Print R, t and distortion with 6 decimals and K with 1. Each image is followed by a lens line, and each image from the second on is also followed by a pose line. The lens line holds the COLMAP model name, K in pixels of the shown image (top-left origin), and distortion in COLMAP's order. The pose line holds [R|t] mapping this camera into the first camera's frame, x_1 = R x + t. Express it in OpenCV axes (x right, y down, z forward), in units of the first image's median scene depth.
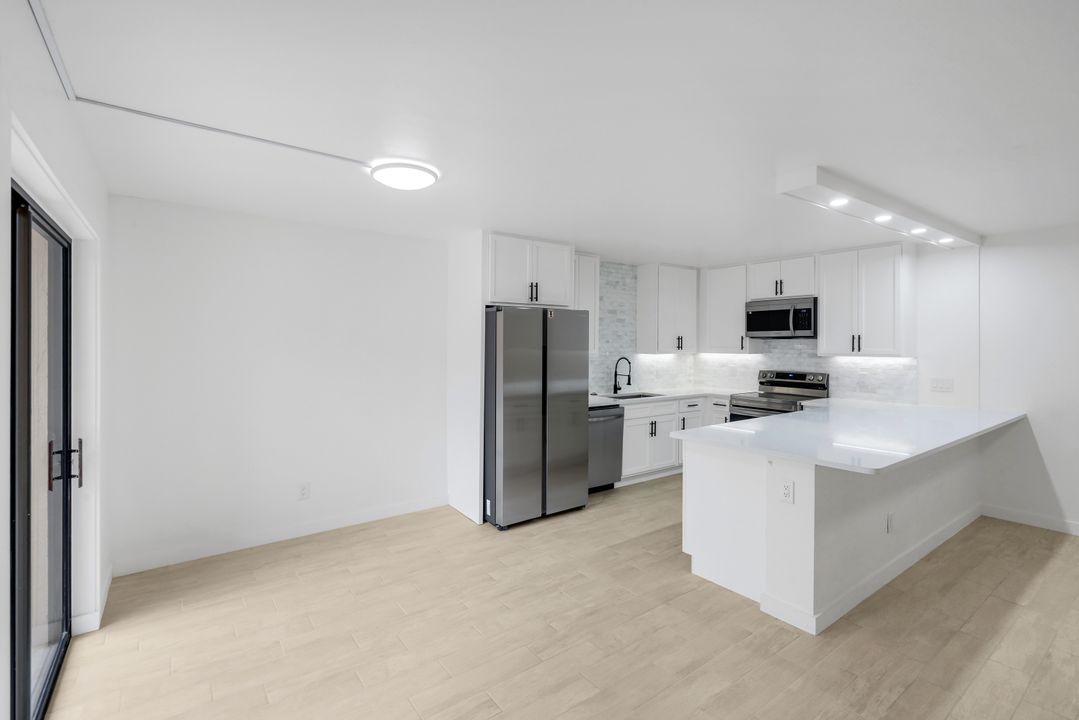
lens RADIAL K [[467.4, 0, 526.6], [0, 467.4, 345.3], [0, 0, 1]] dist [-0.002116, 0.000852]
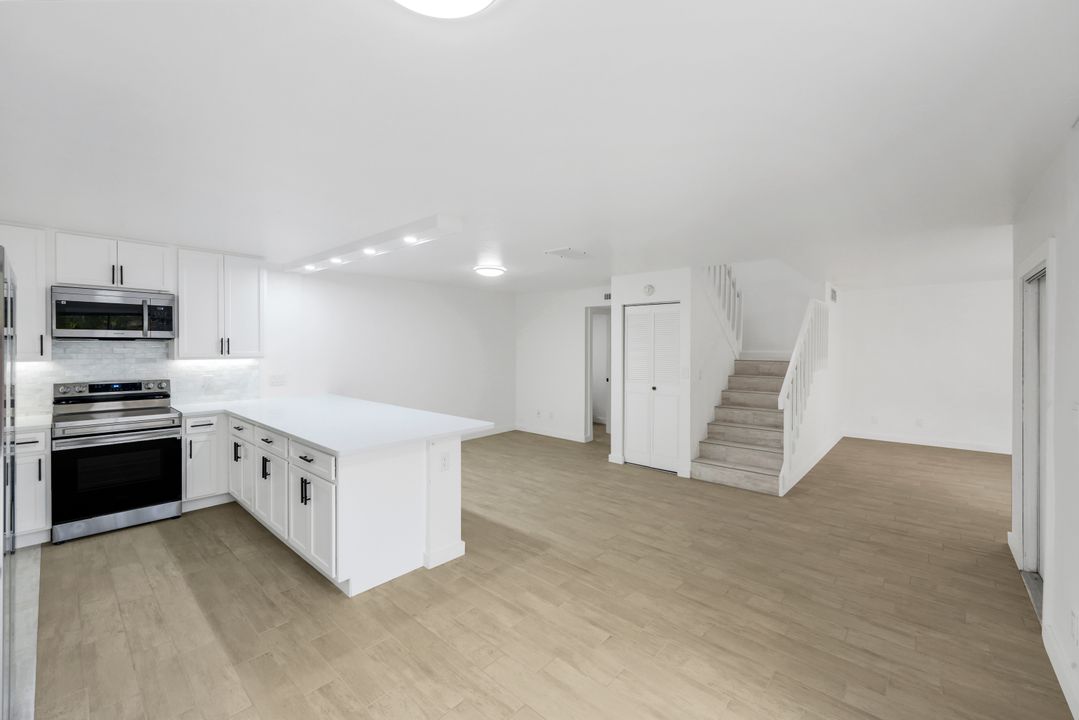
lens RADIAL K [[429.5, 0, 540.6], [0, 429.5, 352.1], [0, 0, 1]] dist [0.002276, 0.000264]
pose [[-0.186299, -0.014040, 0.982393, -0.390027], [0.000373, 0.999897, 0.014361, -0.005524], [-0.982493, 0.003042, -0.186275, 0.567880]]
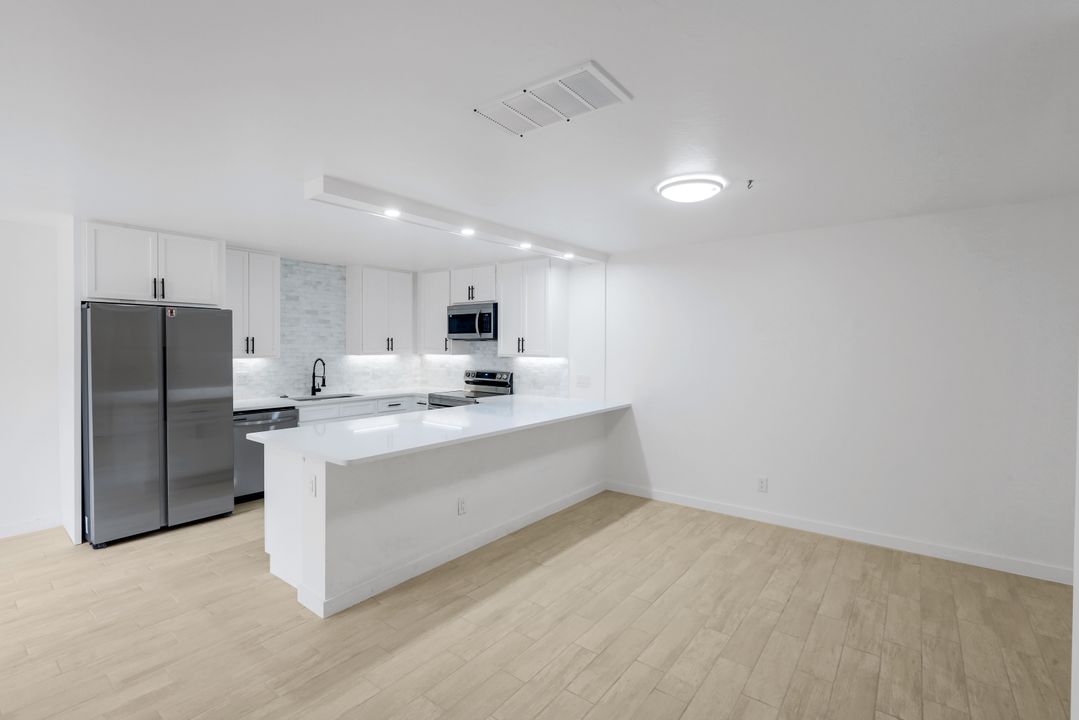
lens RADIAL K [[467.4, 0, 495.1], [0, 467.4, 356.0], [0, 0, 1]] dist [-0.002116, 0.000852]
pose [[0.964699, -0.003546, 0.263331, 0.401571], [-0.001652, 0.999808, 0.019515, 0.000304], [-0.263350, -0.019261, 0.964508, -0.067127]]
